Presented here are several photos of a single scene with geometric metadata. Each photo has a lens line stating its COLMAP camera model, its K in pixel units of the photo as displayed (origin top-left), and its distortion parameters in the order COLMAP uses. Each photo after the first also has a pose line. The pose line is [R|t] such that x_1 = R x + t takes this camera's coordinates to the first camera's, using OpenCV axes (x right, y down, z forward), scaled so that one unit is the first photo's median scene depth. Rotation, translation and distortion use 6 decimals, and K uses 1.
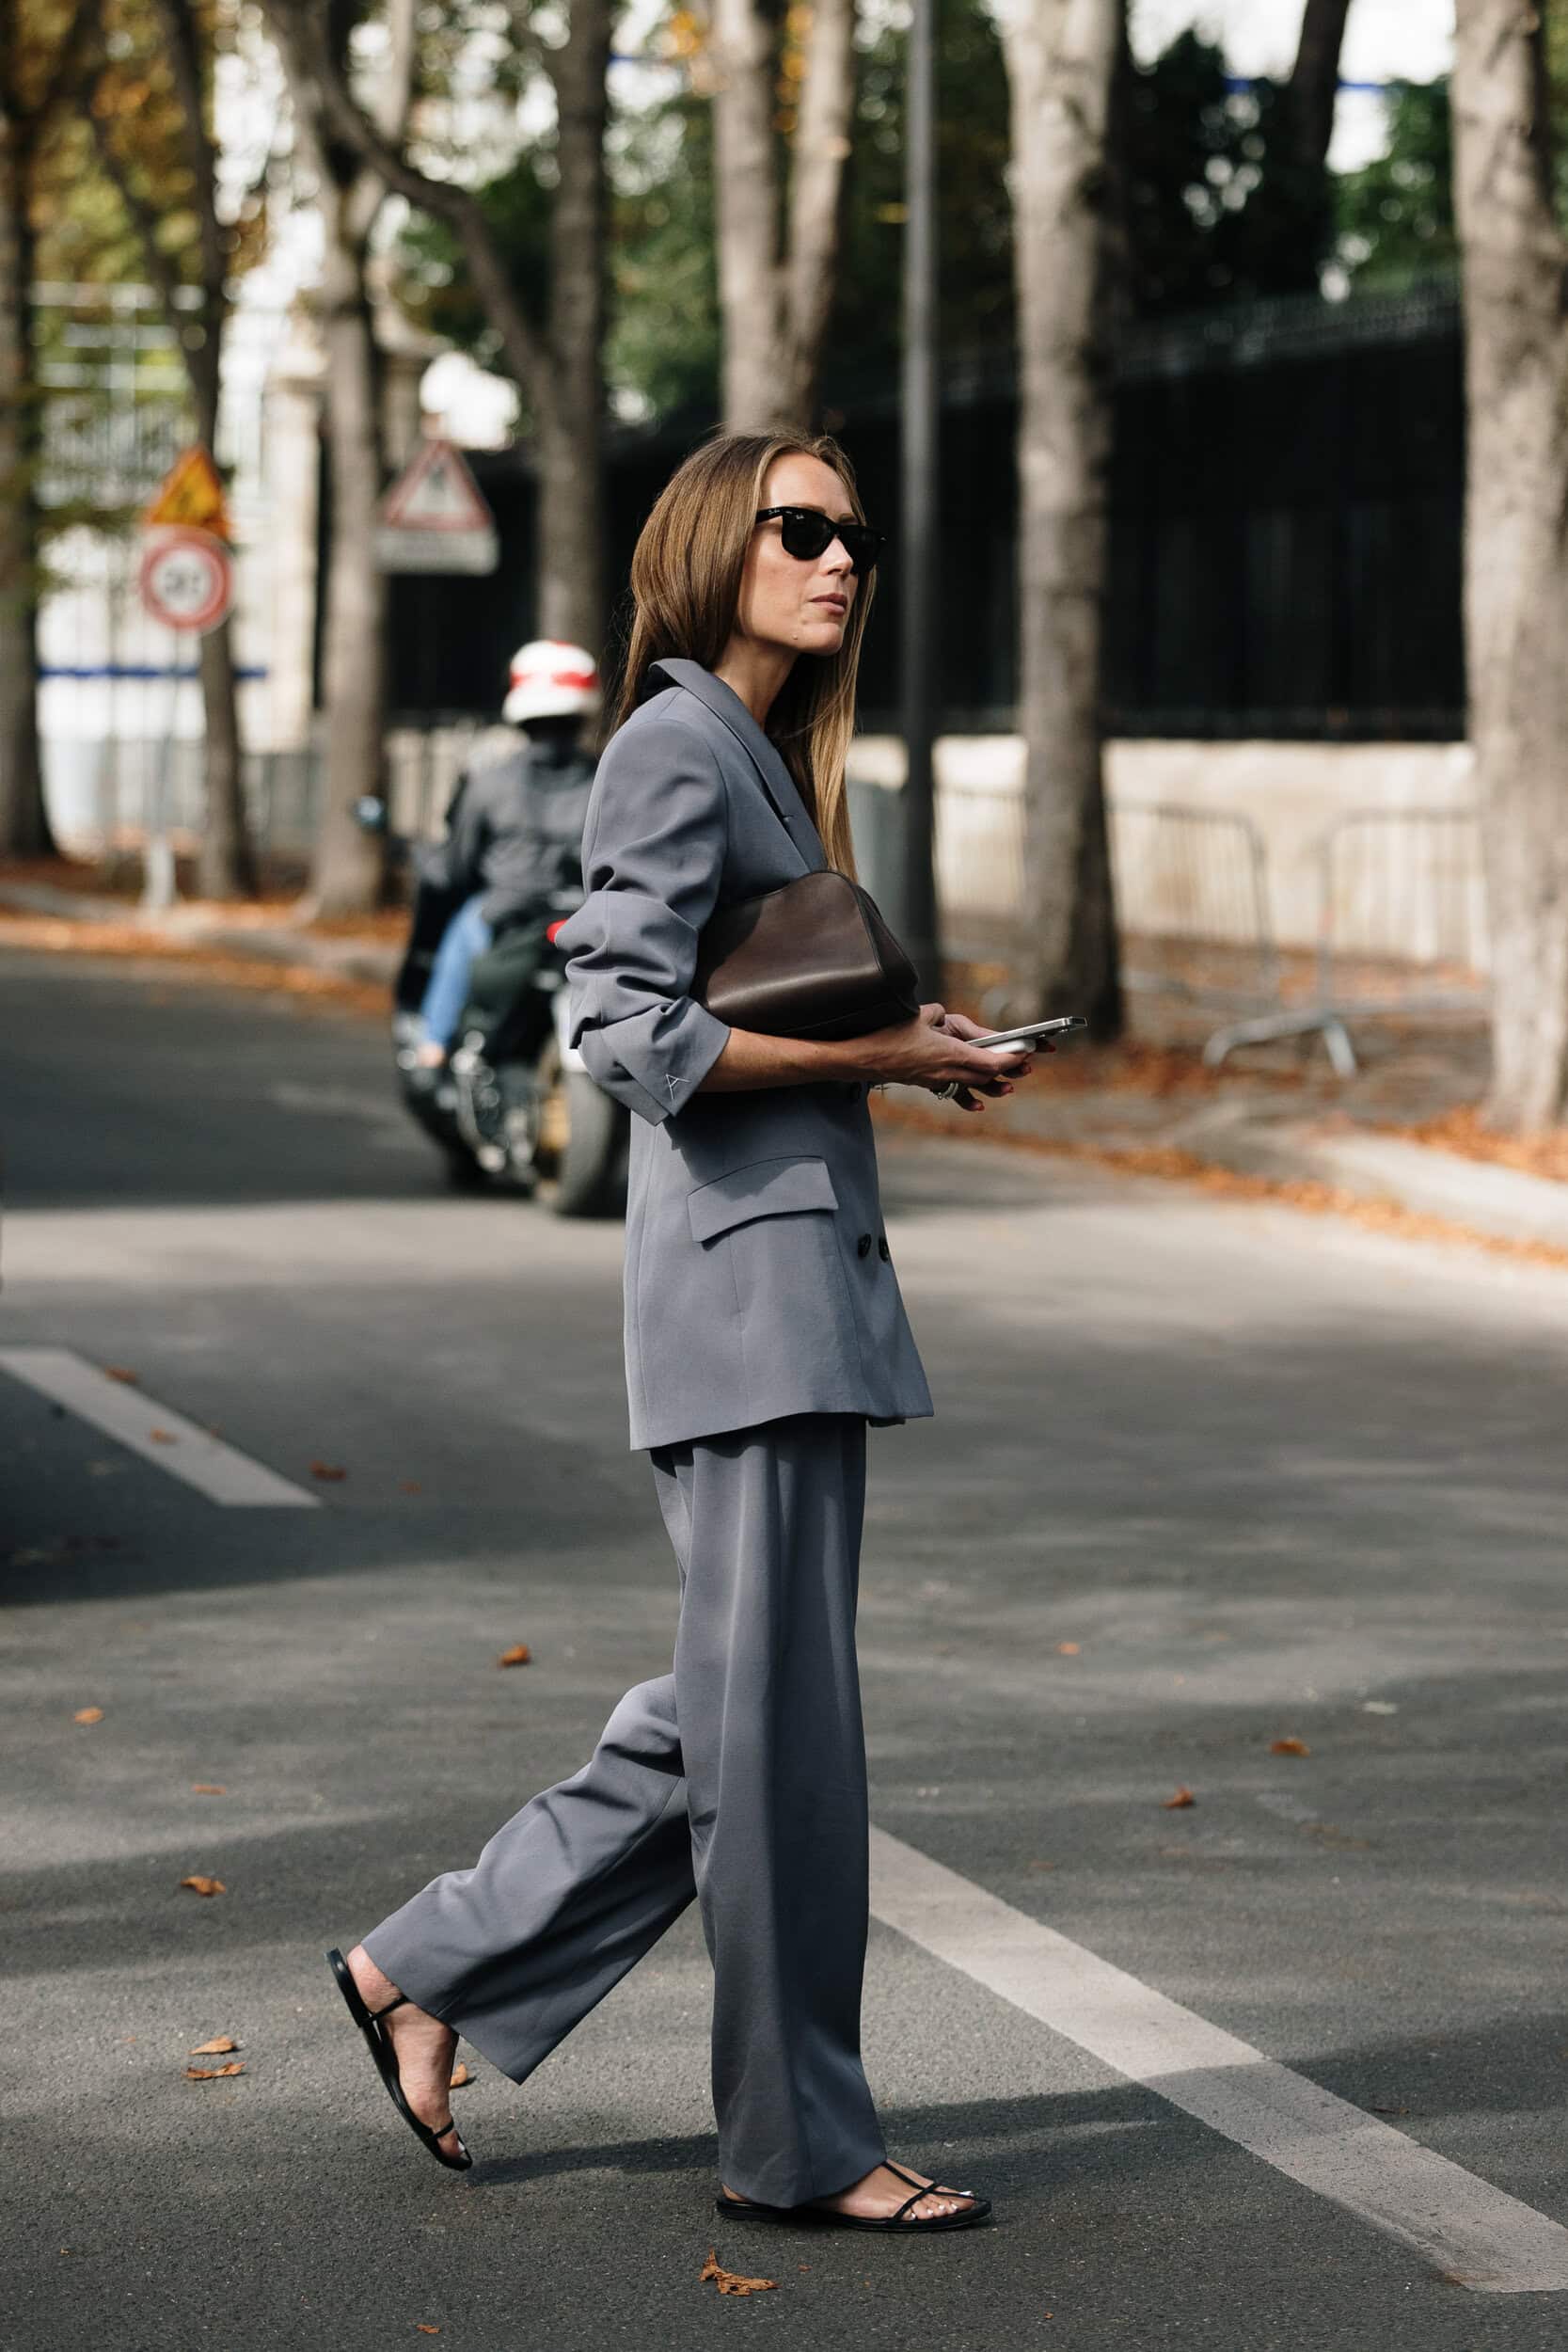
lens RADIAL K [[5685.0, 0, 774.4], [0, 5685.0, 1165.3], [0, 0, 1]] dist [-0.003204, 0.000000]
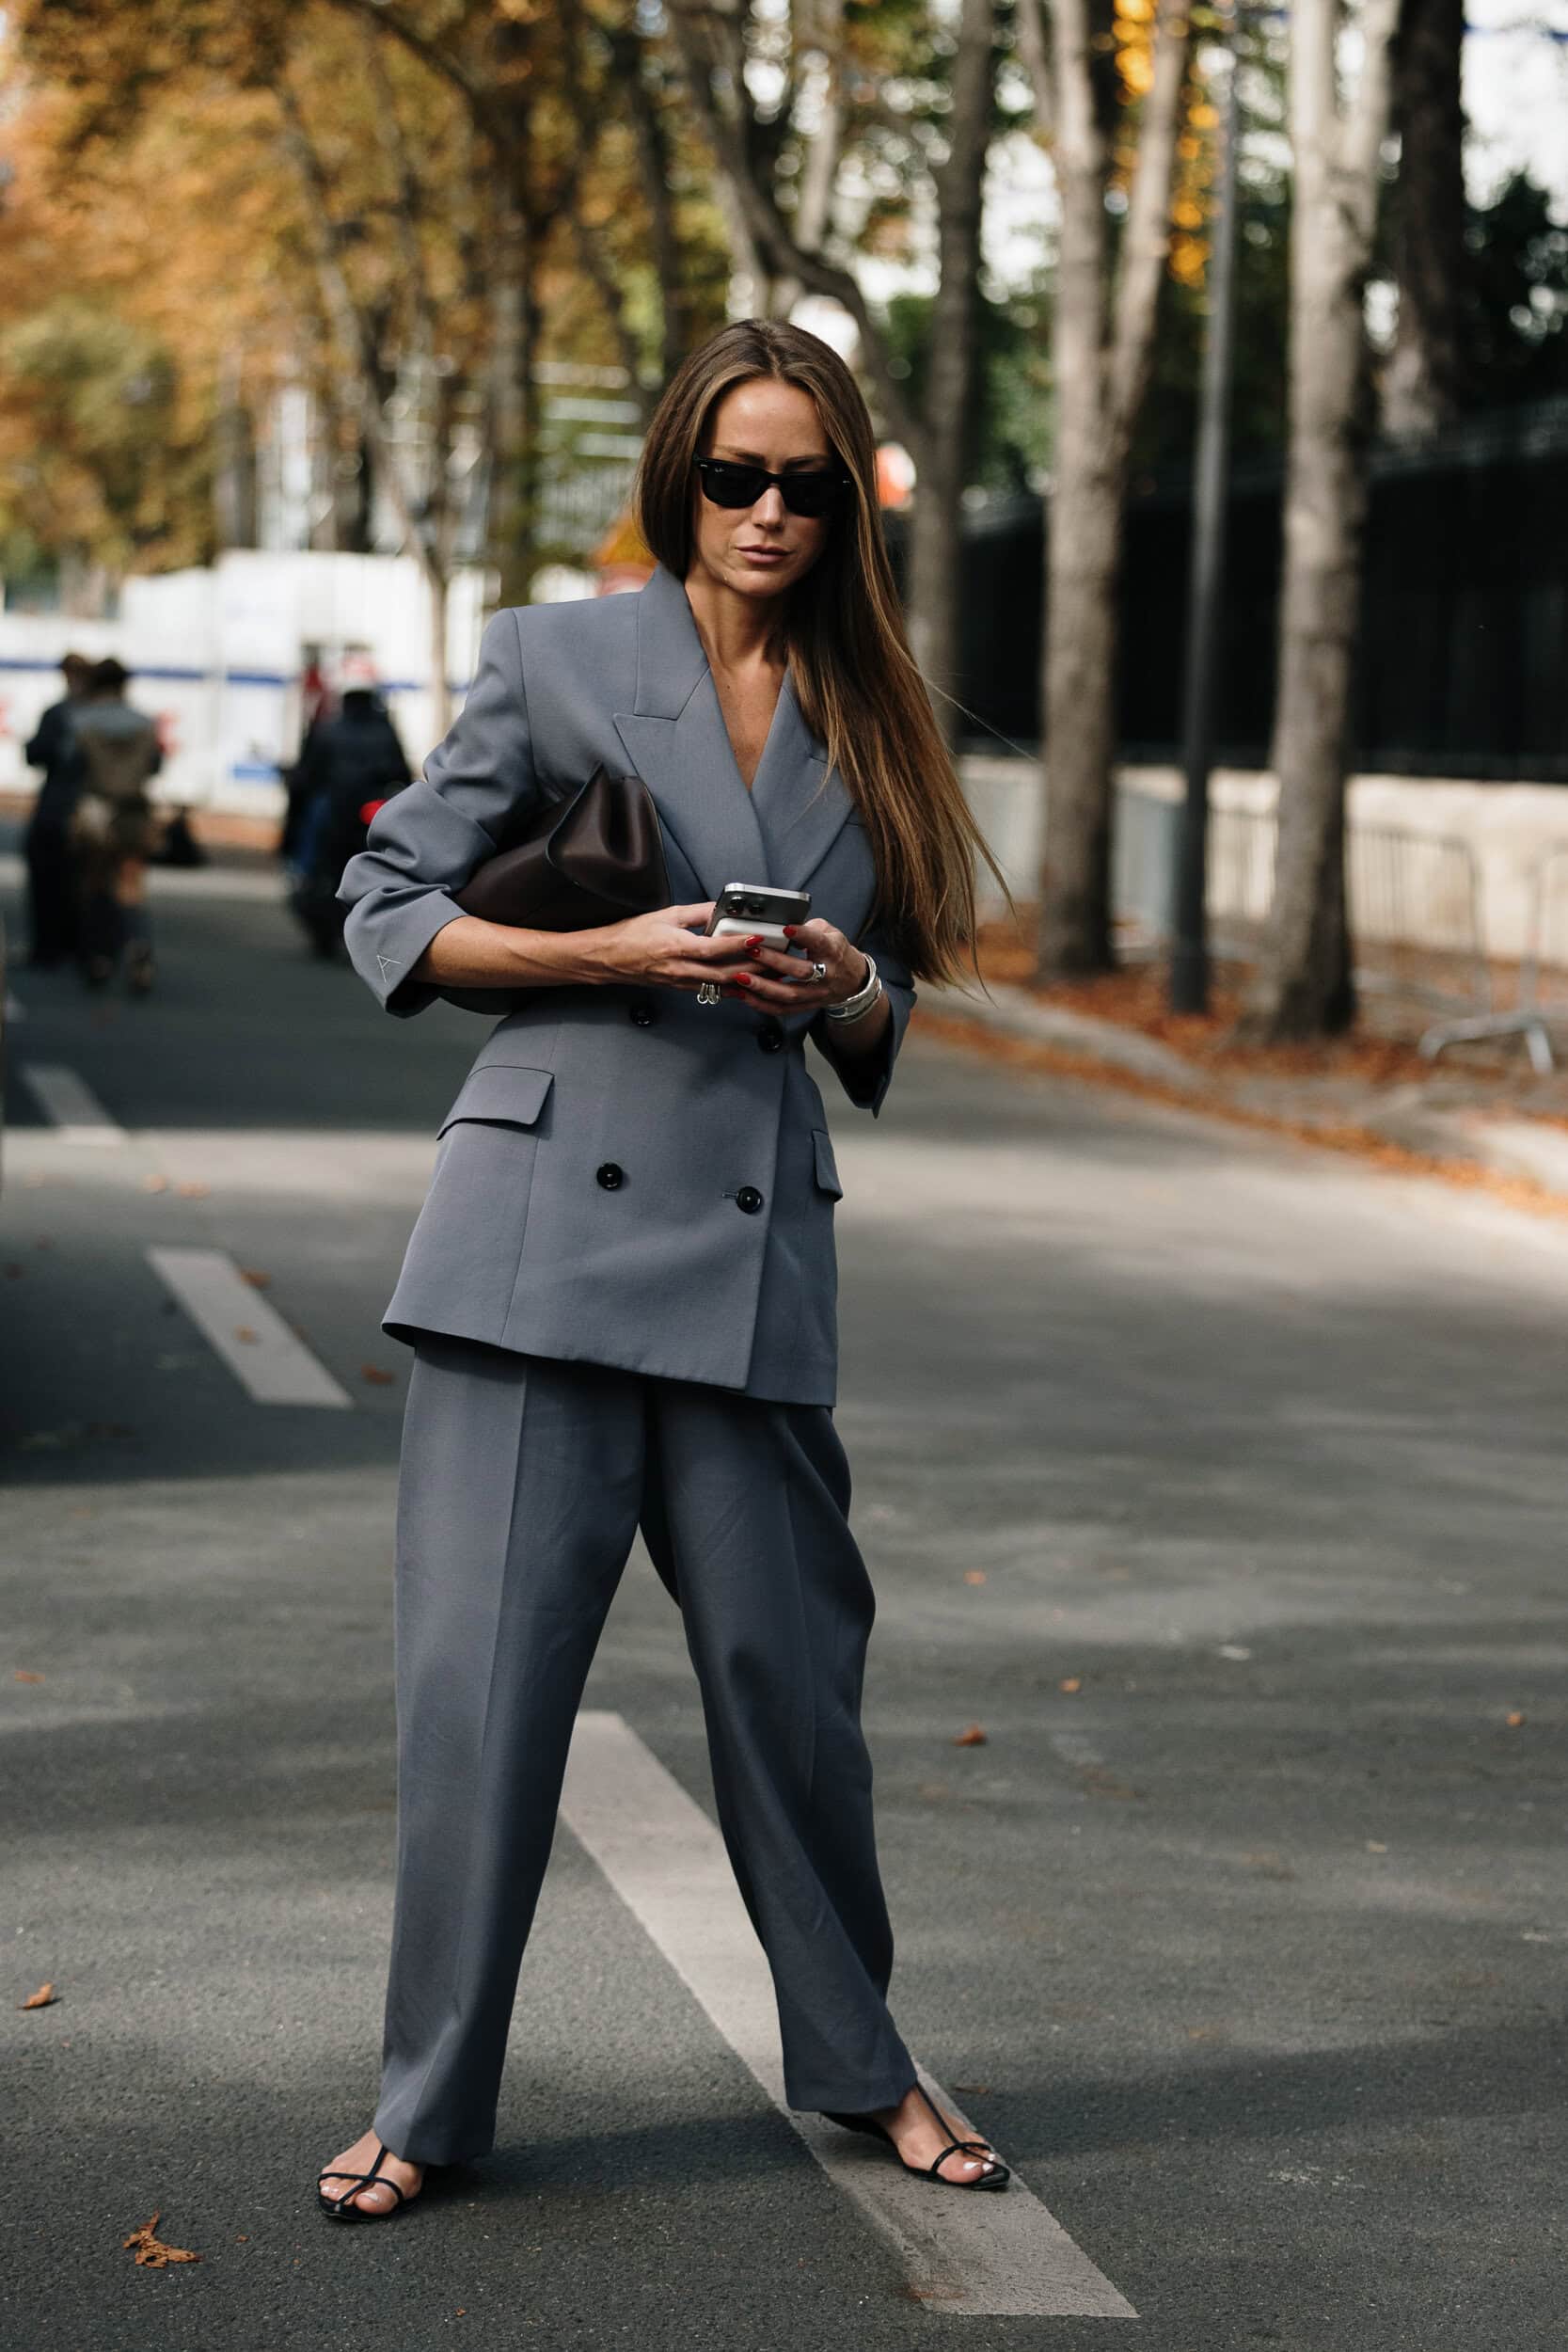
lens RADIAL K [[4843.5, 0, 795.7], [0, 4843.5, 1192.5], [0, 0, 1]] dist [0.017894, 0.000000]
pose [[0.996794, 0.047018, -0.064731, 0.059290], [-0.046116, 0.998818, 0.015369, 0.001142], [0.065377, -0.012334, 0.997784, 0.083838]]
